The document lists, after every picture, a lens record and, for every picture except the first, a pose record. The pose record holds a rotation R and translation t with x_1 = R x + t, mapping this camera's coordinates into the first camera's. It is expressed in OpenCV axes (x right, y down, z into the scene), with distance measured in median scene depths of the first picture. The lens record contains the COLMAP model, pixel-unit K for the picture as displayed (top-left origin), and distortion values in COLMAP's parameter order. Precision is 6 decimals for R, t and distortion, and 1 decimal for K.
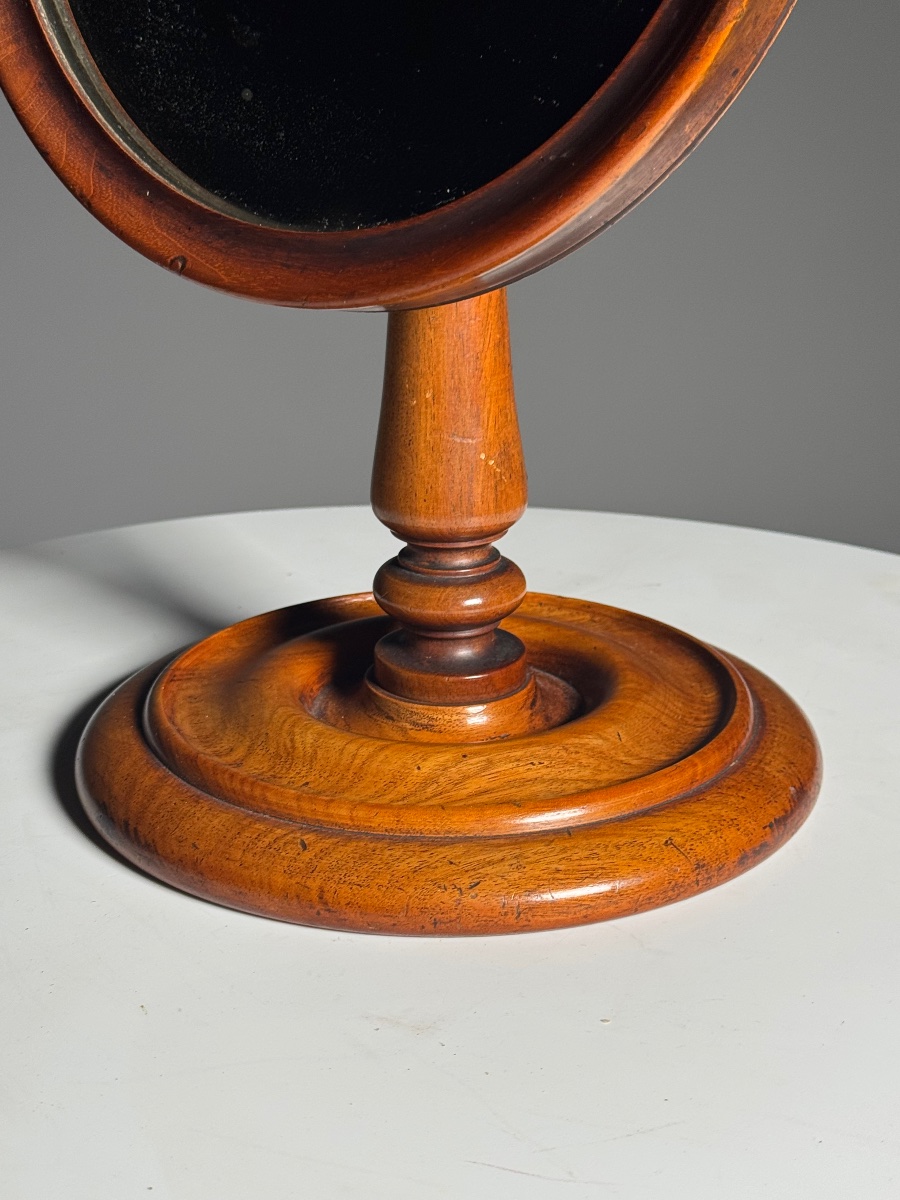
lens RADIAL K [[1941.9, 0, 450.0], [0, 1941.9, 600.0], [0, 0, 1]] dist [0.131768, -0.036776]
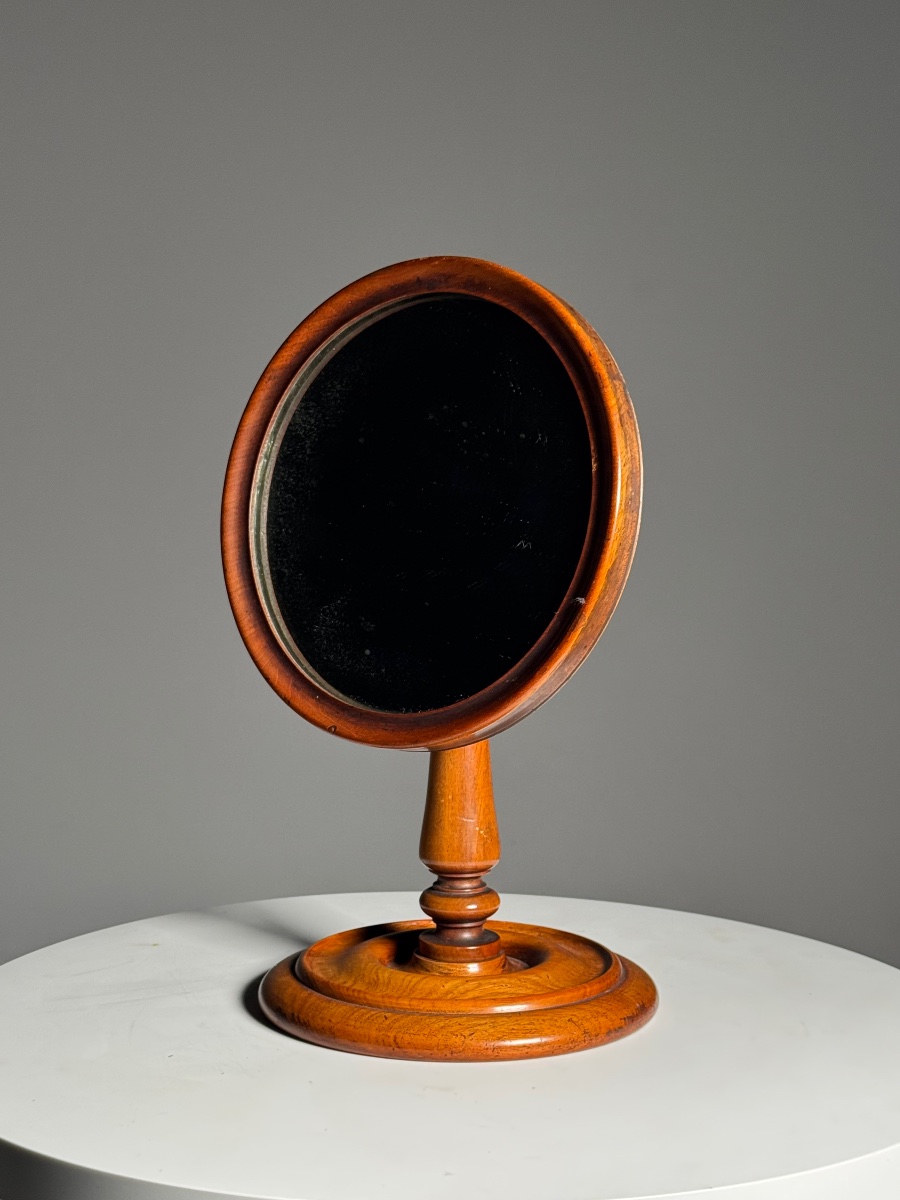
lens RADIAL K [[1951.1, 0, 447.5], [0, 1951.1, 593.2], [0, 0, 1]] dist [0.136031, -0.074366]
pose [[0.999950, 0.008721, -0.004939, -0.005738], [-0.009726, 0.963308, -0.268223, 0.235888], [0.002418, 0.268257, 0.963344, -1.005165]]
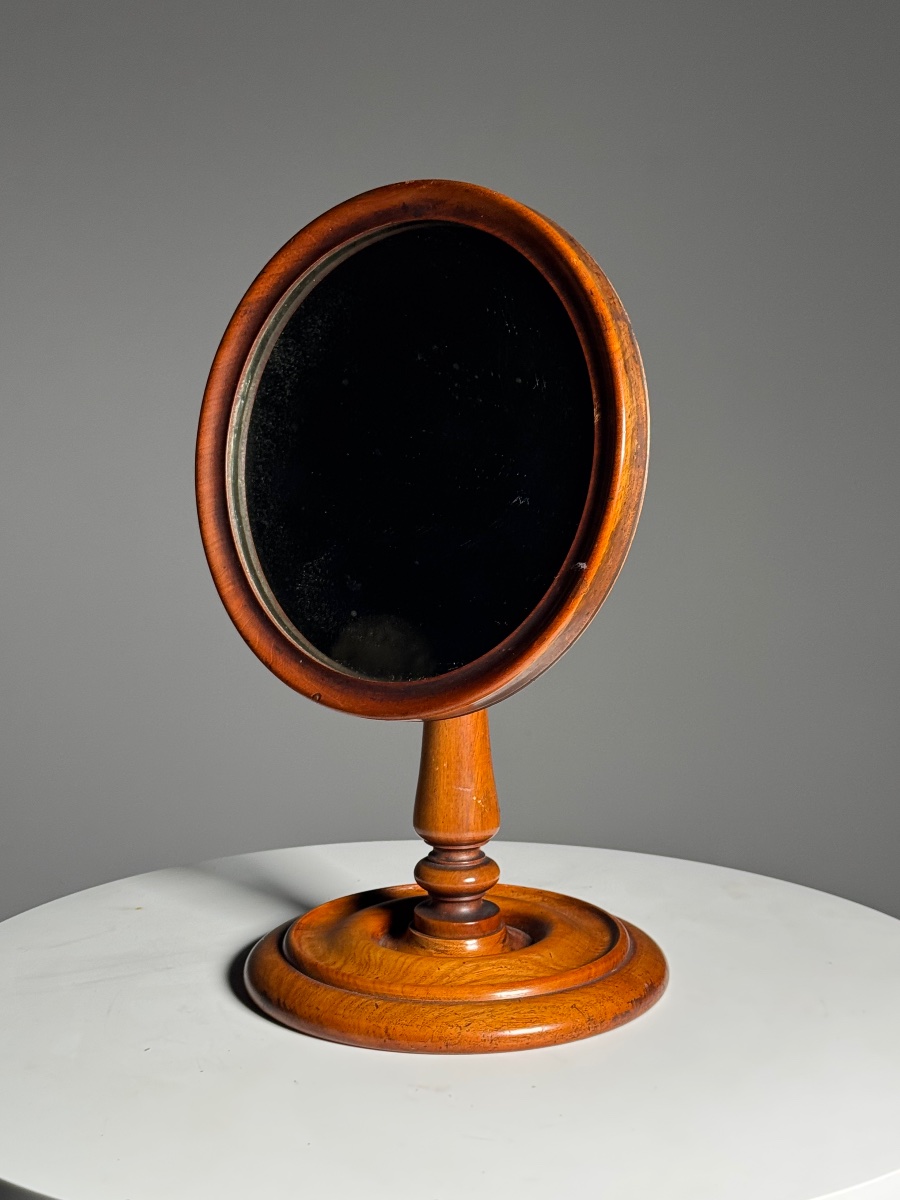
lens RADIAL K [[1957.5, 0, 457.7], [0, 1957.5, 593.0], [0, 0, 1]] dist [0.126611, -0.011727]
pose [[0.999951, 0.000503, -0.009843, 0.019828], [-0.002449, 0.980069, -0.198642, 0.108183], [0.009547, 0.198656, 0.980023, -0.887639]]
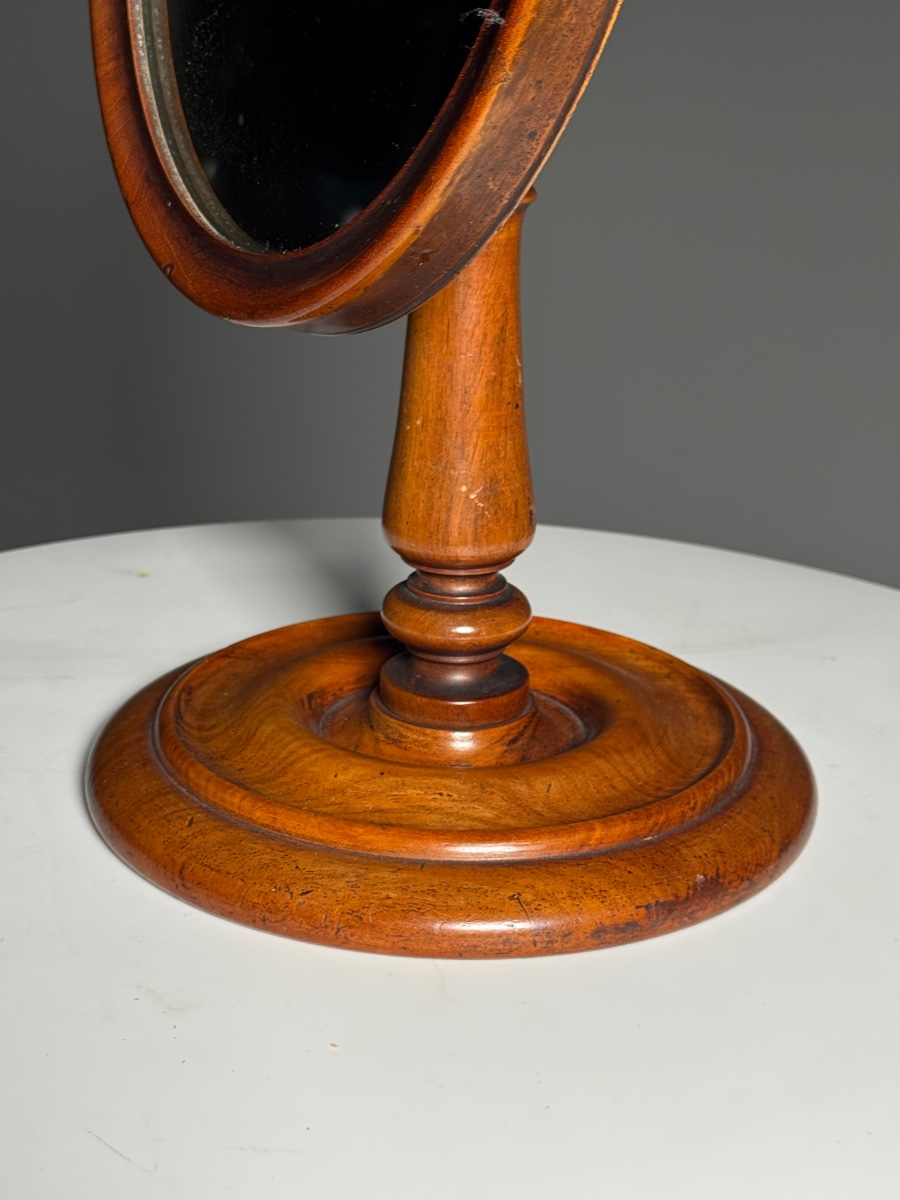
lens RADIAL K [[1951.1, 0, 447.5], [0, 1951.1, 593.2], [0, 0, 1]] dist [0.136031, -0.074366]
pose [[0.906430, 0.163439, -0.389451, 0.431392], [-0.166253, 0.985721, 0.026728, -0.047578], [0.388258, 0.040520, 0.920660, 0.060619]]
